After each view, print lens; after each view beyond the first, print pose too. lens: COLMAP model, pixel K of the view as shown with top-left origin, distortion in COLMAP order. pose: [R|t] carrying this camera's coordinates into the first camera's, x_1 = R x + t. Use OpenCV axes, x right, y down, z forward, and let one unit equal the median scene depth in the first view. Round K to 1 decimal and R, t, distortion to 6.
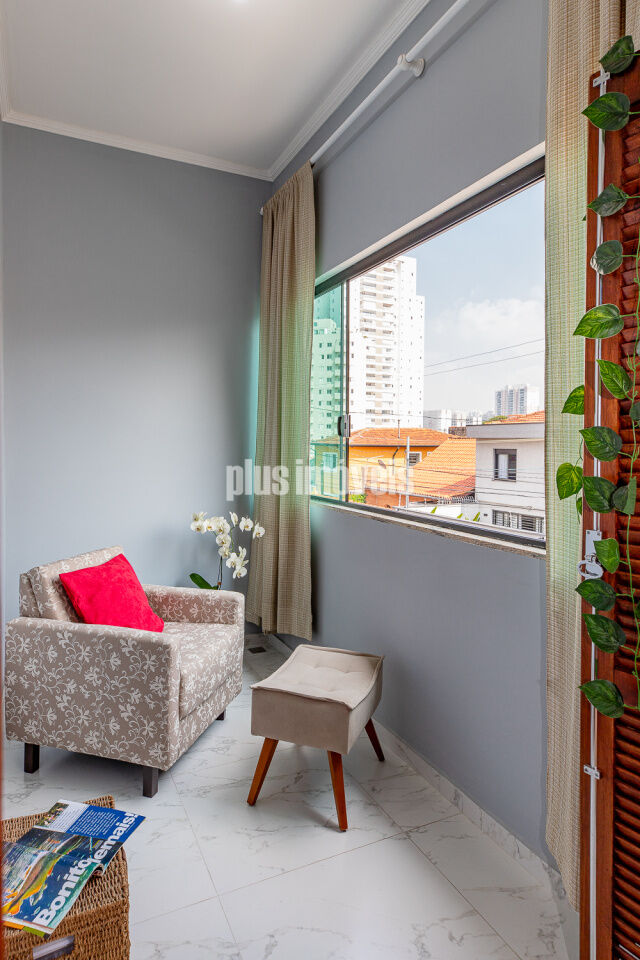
lens RADIAL K [[567.2, 0, 317.3], [0, 567.2, 444.3], [0, 0, 1]] dist [0.006239, -0.001371]
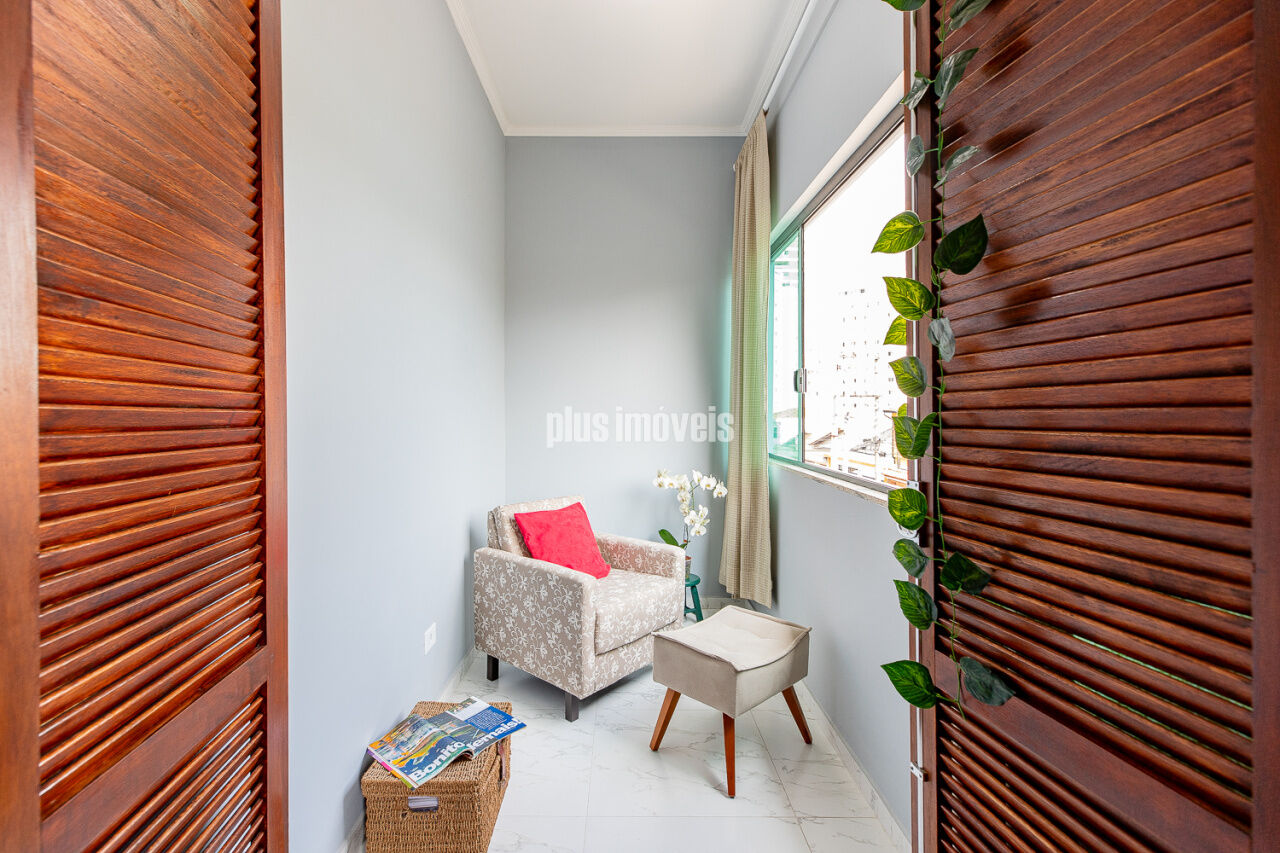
lens RADIAL K [[582.7, 0, 627.2], [0, 582.7, 399.4], [0, 0, 1]] dist [-0.001313, 0.000235]
pose [[0.901778, -0.018720, -0.431793, 0.292156], [0.007638, 0.999596, -0.027385, 0.033165], [0.432131, 0.021397, 0.901557, 0.025833]]
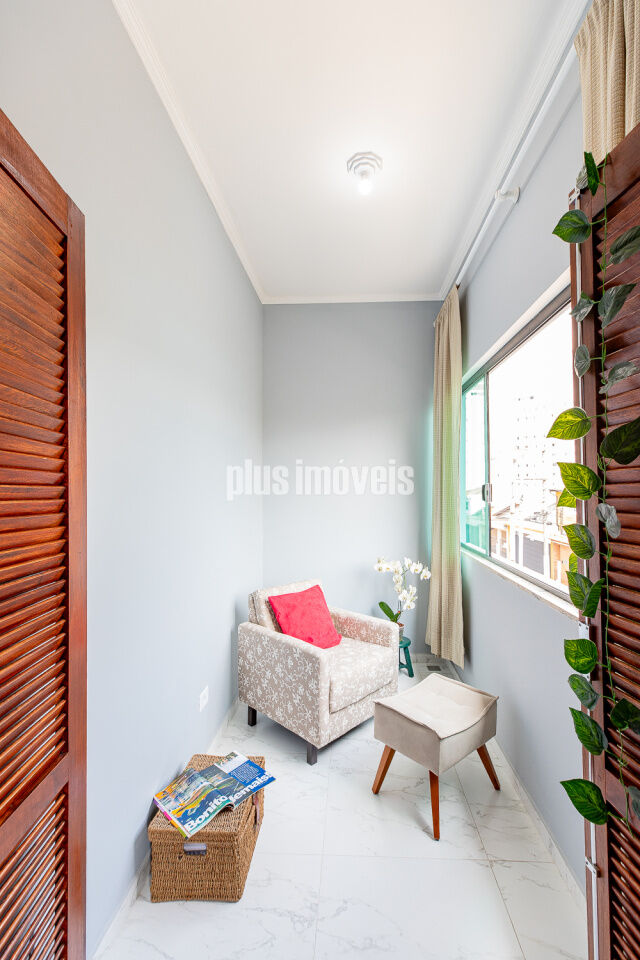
lens RADIAL K [[430.7, 0, 337.7], [0, 430.7, 471.9], [0, 0, 1]] dist [0.001018, -0.000949]
pose [[0.882817, -0.031206, -0.468680, 0.284391], [0.011741, 0.998945, -0.044398, -0.057349], [0.469571, 0.033693, 0.882252, 0.059908]]
